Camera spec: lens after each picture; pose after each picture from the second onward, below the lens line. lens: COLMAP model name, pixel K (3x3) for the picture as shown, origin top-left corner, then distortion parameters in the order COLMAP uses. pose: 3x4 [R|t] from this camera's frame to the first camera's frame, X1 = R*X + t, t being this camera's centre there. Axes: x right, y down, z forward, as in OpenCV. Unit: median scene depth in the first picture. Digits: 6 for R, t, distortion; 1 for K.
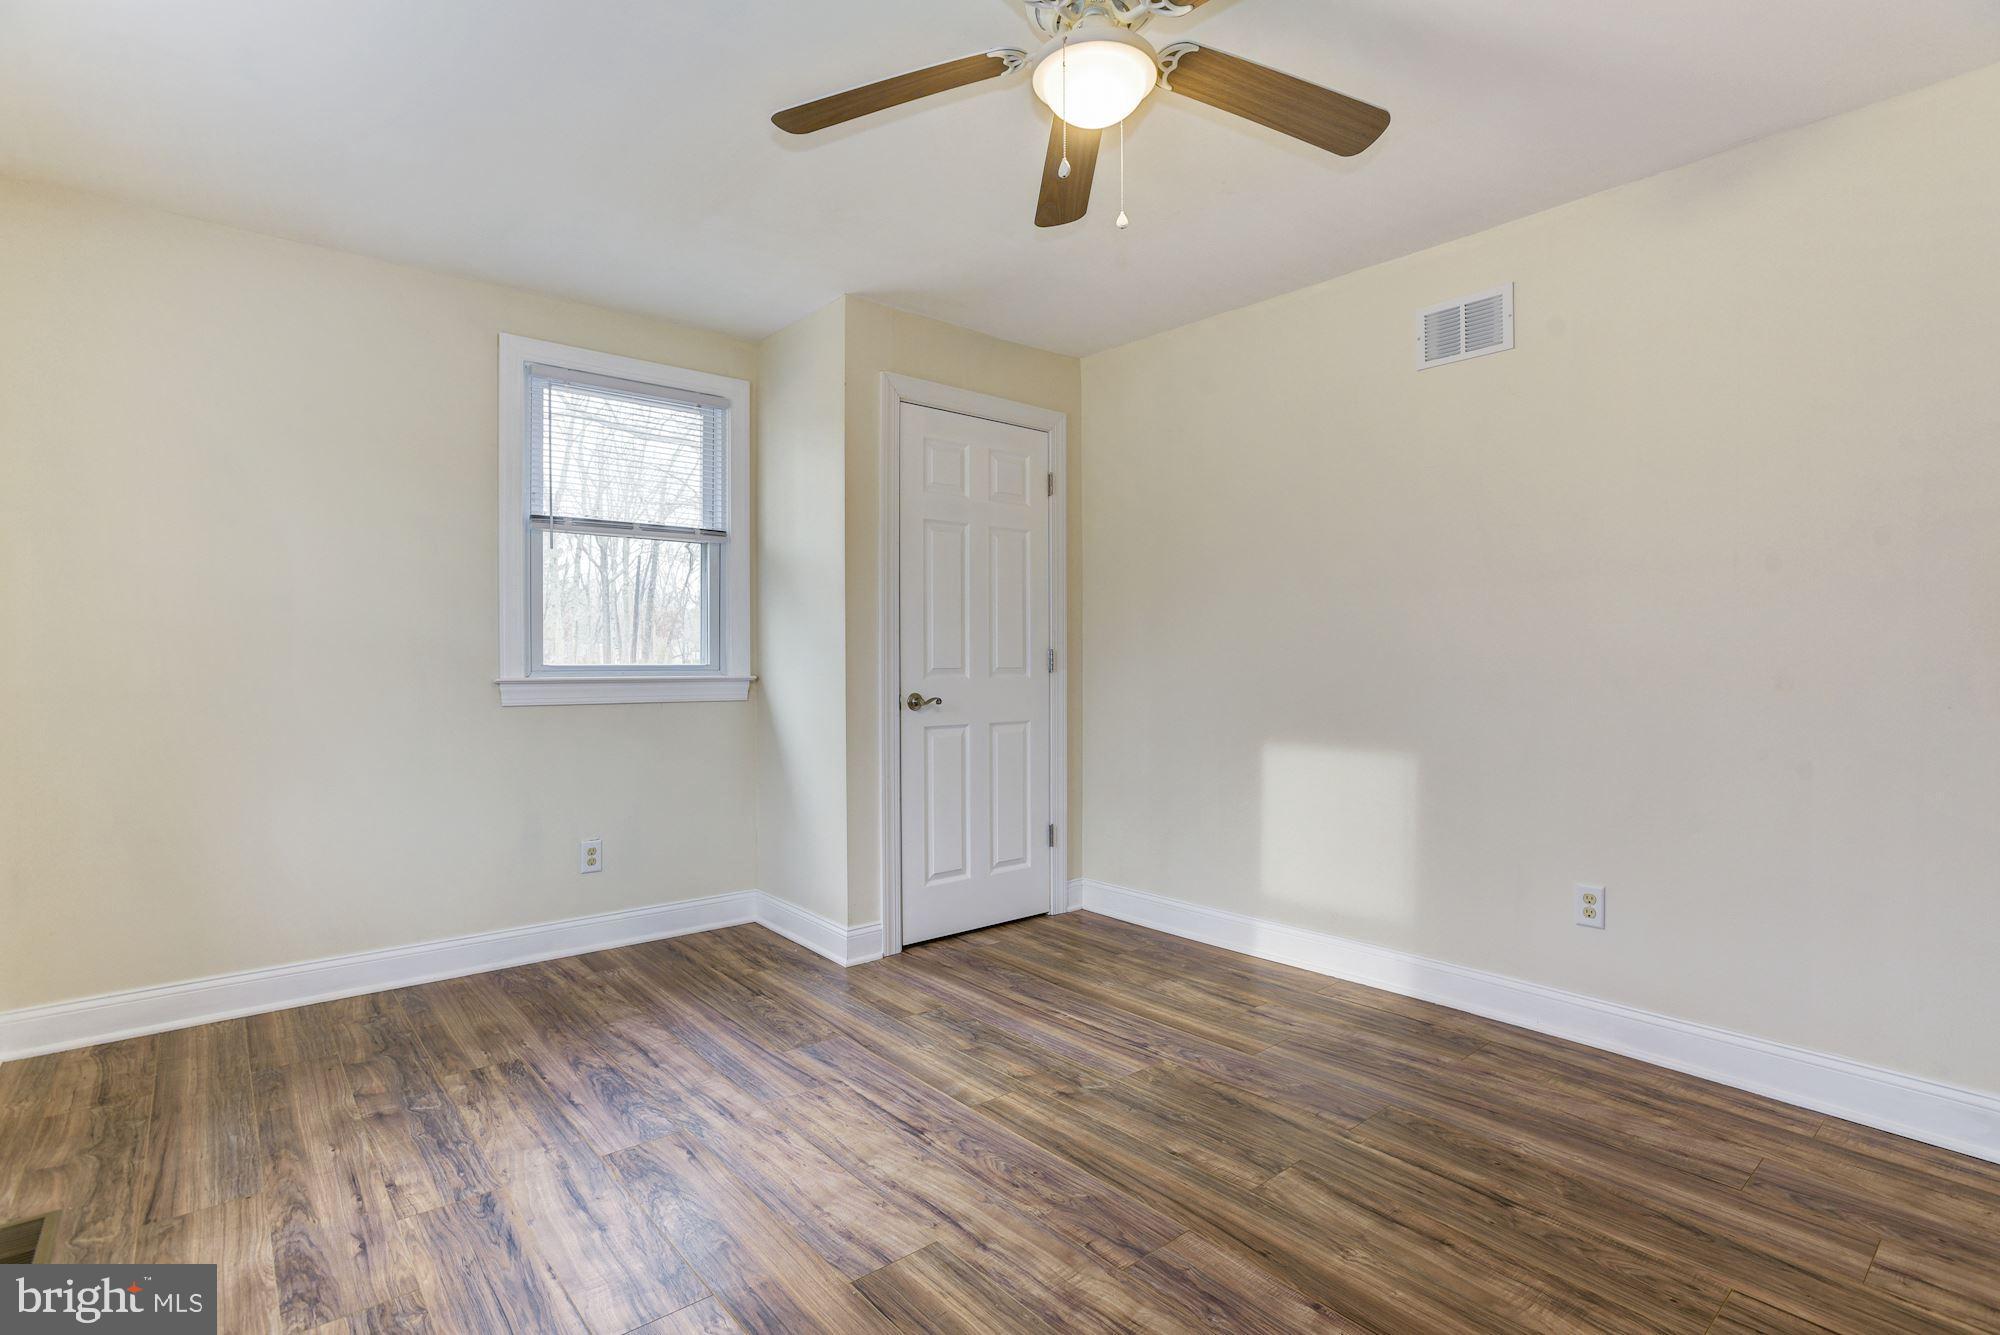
lens RADIAL K [[968.7, 0, 1009.5], [0, 968.7, 664.5], [0, 0, 1]] dist [-0.042286, 0.023078]
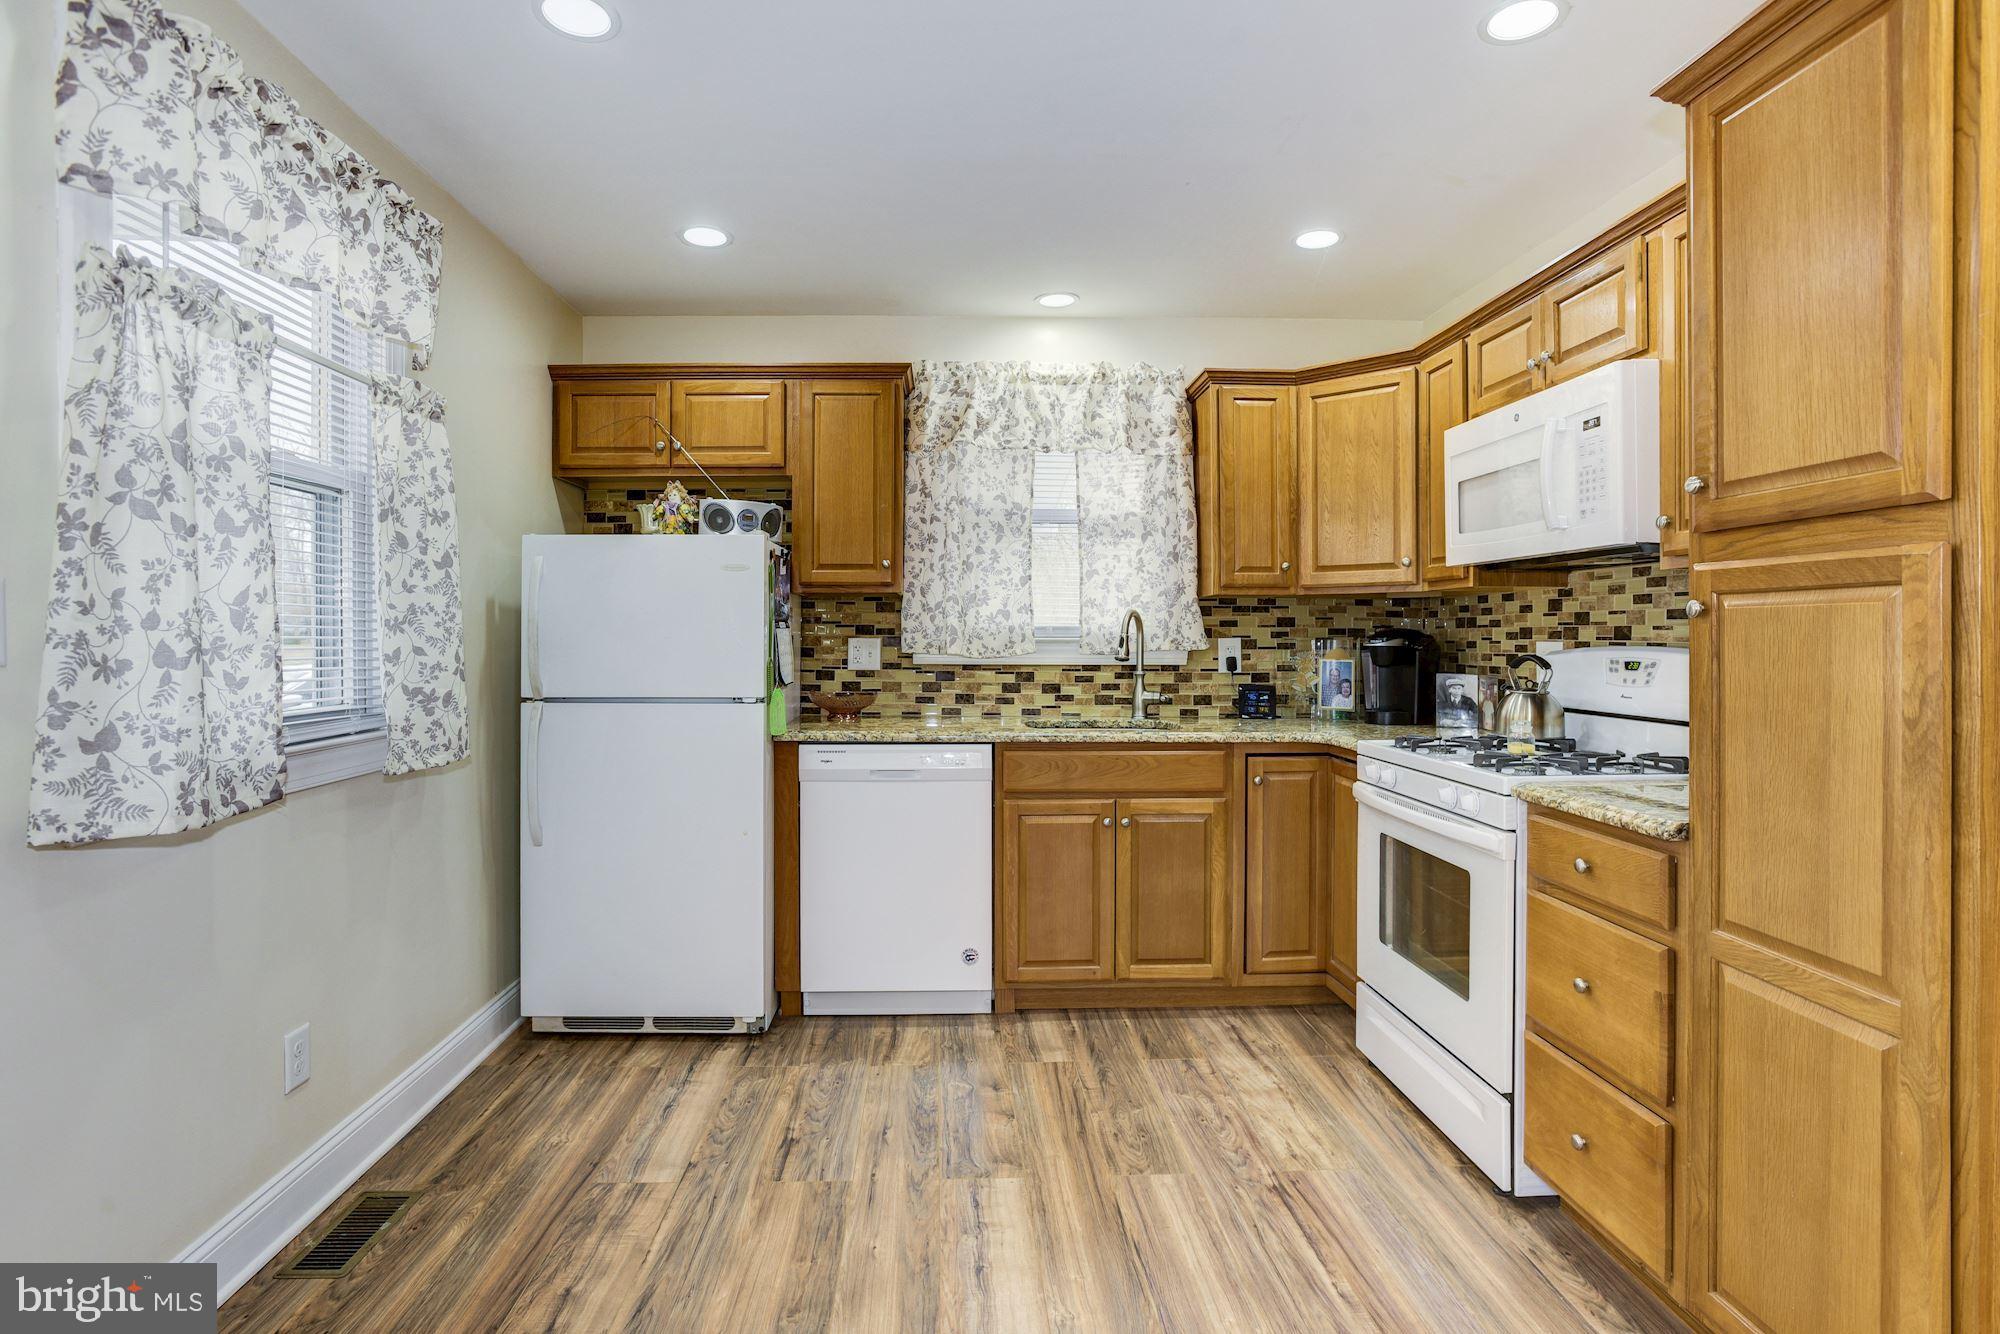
lens RADIAL K [[968.7, 0, 978.5], [0, 968.7, 641.8], [0, 0, 1]] dist [-0.042286, 0.023078]
pose [[-0.791079, -0.000385, 0.611714, -0.402141], [0.004706, 0.999966, 0.006716, -0.054974], [-0.611696, 0.008192, -0.791050, 1.471414]]
